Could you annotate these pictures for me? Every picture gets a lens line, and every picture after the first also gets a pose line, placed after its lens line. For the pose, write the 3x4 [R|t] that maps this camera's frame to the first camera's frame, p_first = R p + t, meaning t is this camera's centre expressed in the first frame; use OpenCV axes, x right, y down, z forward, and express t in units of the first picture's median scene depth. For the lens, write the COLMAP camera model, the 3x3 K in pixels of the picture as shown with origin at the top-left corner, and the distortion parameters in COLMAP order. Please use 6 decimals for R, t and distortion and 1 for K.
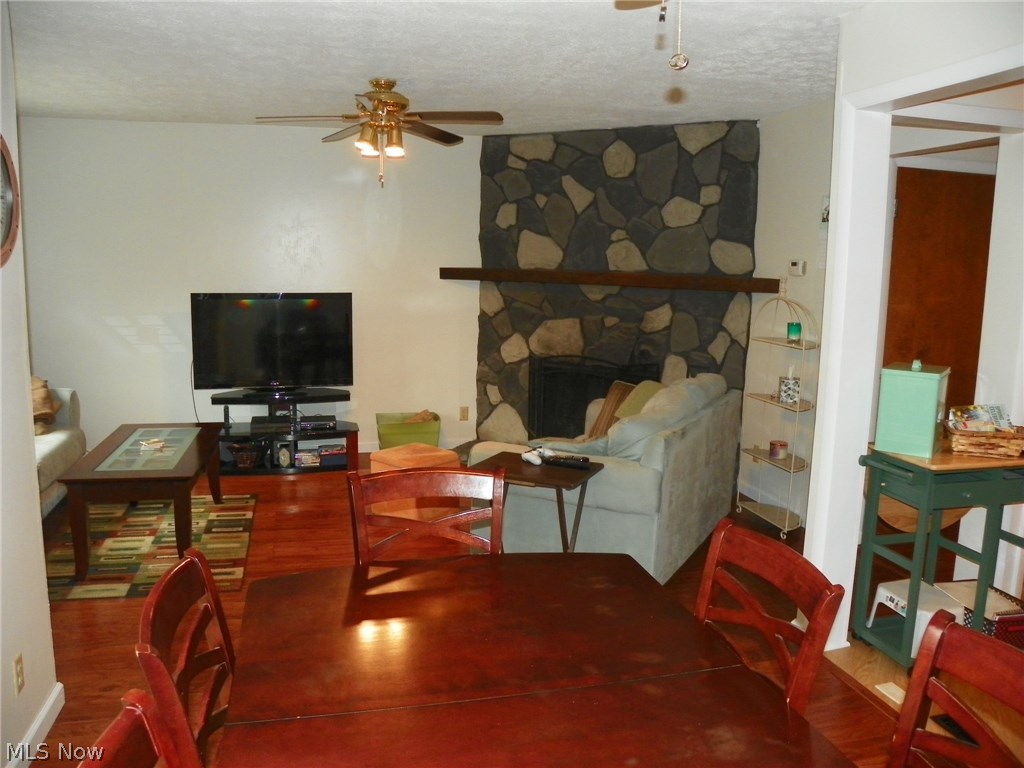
lens RADIAL K [[773.0, 0, 514.9], [0, 773.0, 376.9], [0, 0, 1]] dist [-0.145655, 0.074962]
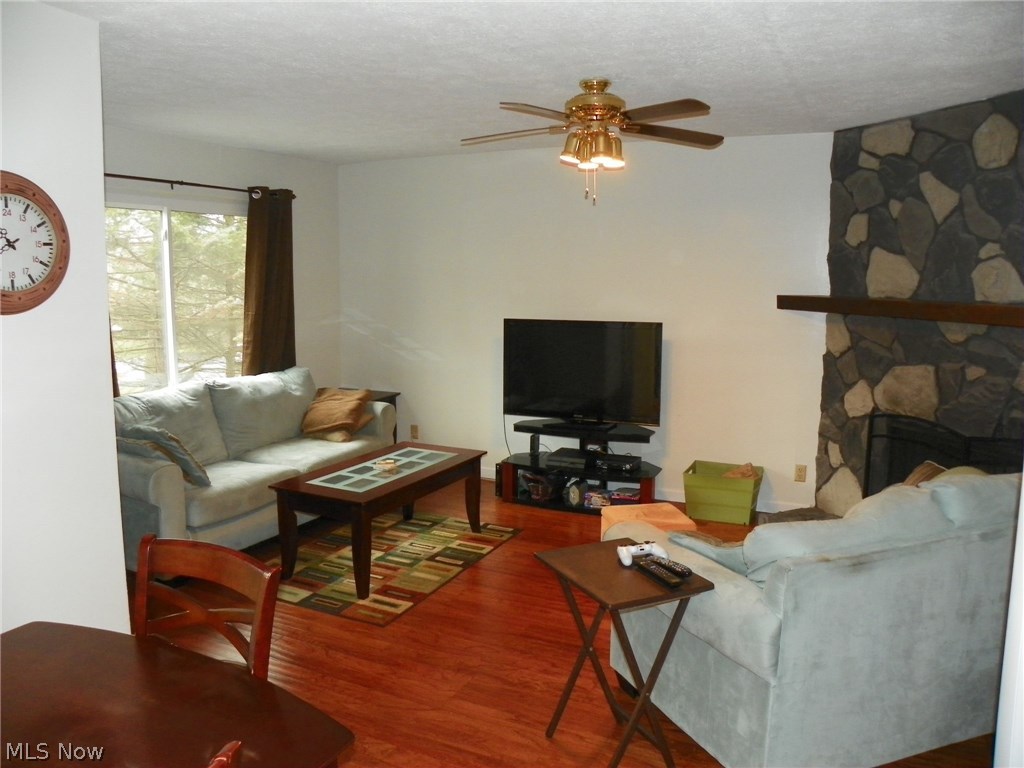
lens RADIAL K [[773.0, 0, 506.0], [0, 773.0, 381.3], [0, 0, 1]] dist [-0.145655, 0.074962]
pose [[0.759834, 0.067007, -0.646655, 0.233716], [-0.081004, 0.996681, 0.008095, -0.034728], [0.645051, 0.046231, 0.762739, 0.204475]]
